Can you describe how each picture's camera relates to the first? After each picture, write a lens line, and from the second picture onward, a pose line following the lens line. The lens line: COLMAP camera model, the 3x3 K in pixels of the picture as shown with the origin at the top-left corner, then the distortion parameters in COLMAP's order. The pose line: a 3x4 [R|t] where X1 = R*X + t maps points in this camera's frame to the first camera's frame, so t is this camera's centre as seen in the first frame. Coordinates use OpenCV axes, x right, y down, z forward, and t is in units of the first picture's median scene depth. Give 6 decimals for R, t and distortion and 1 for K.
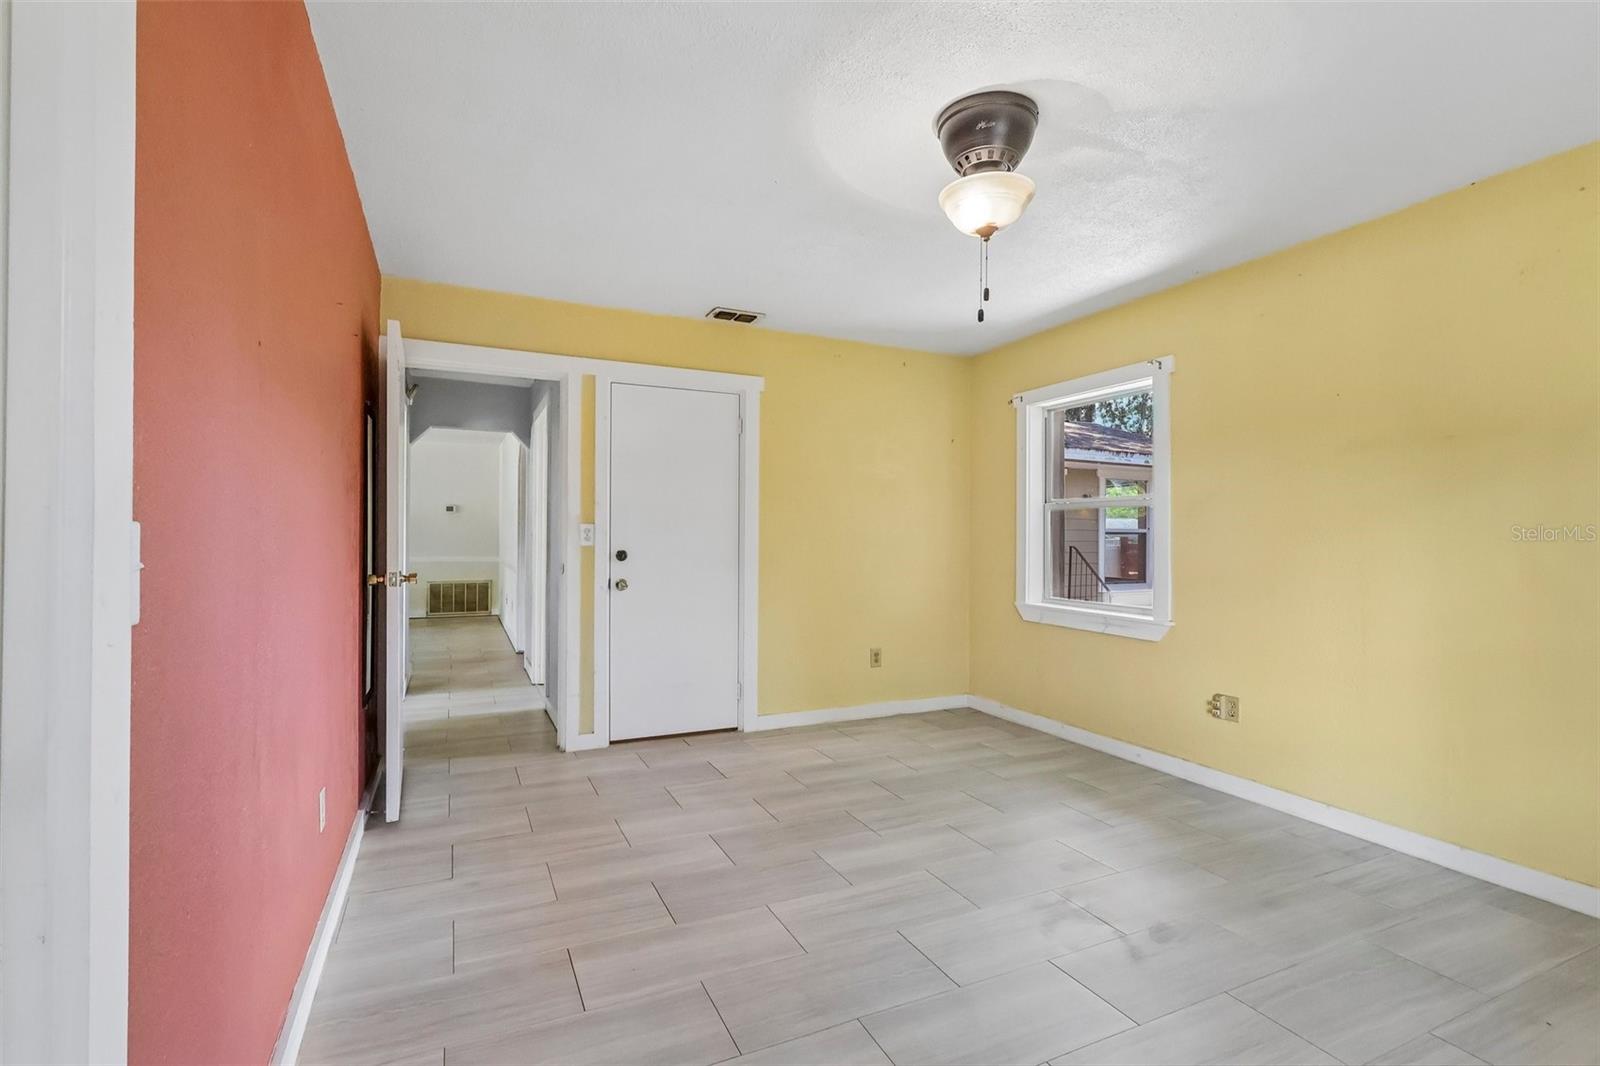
lens RADIAL K [[738.8, 0, 801.2], [0, 738.8, 535.3], [0, 0, 1]] dist [-0.001872, -0.000396]
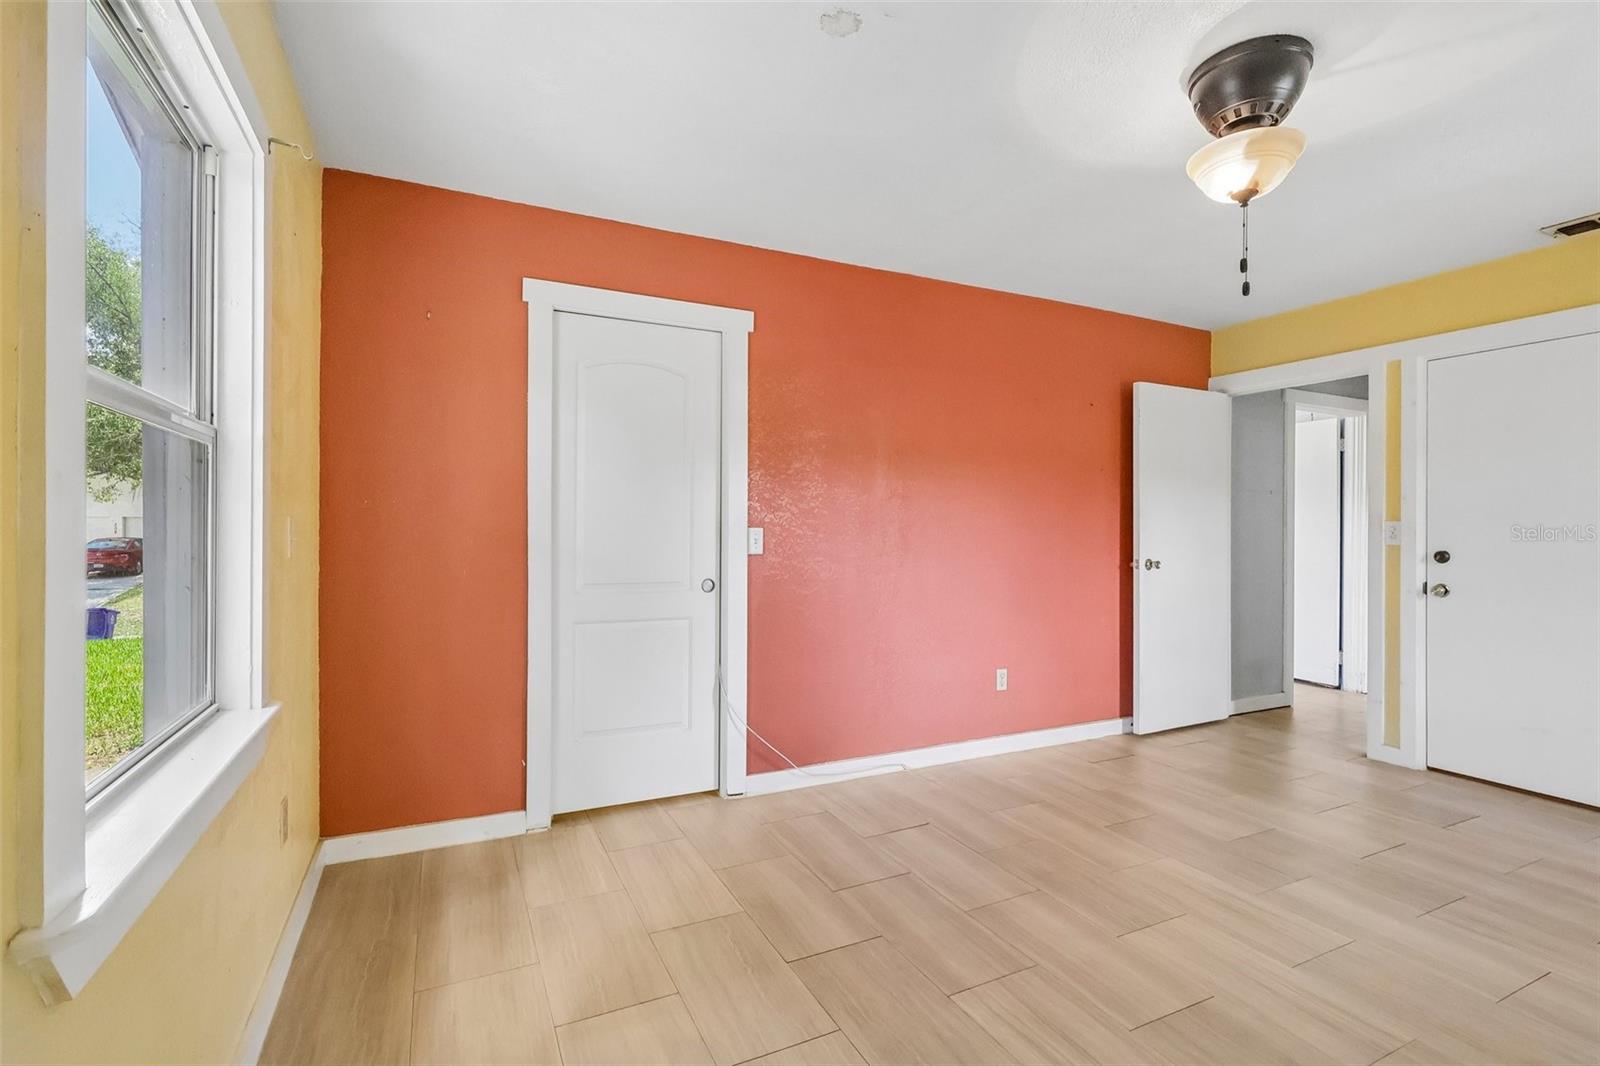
lens RADIAL K [[738.8, 0, 801.2], [0, 738.8, 535.3], [0, 0, 1]] dist [-0.001872, -0.000396]
pose [[0.011450, -0.000333, -0.999934, 0.822549], [-0.001930, 0.999998, -0.000356, 0.005357], [0.999933, 0.001934, 0.011449, 0.318069]]
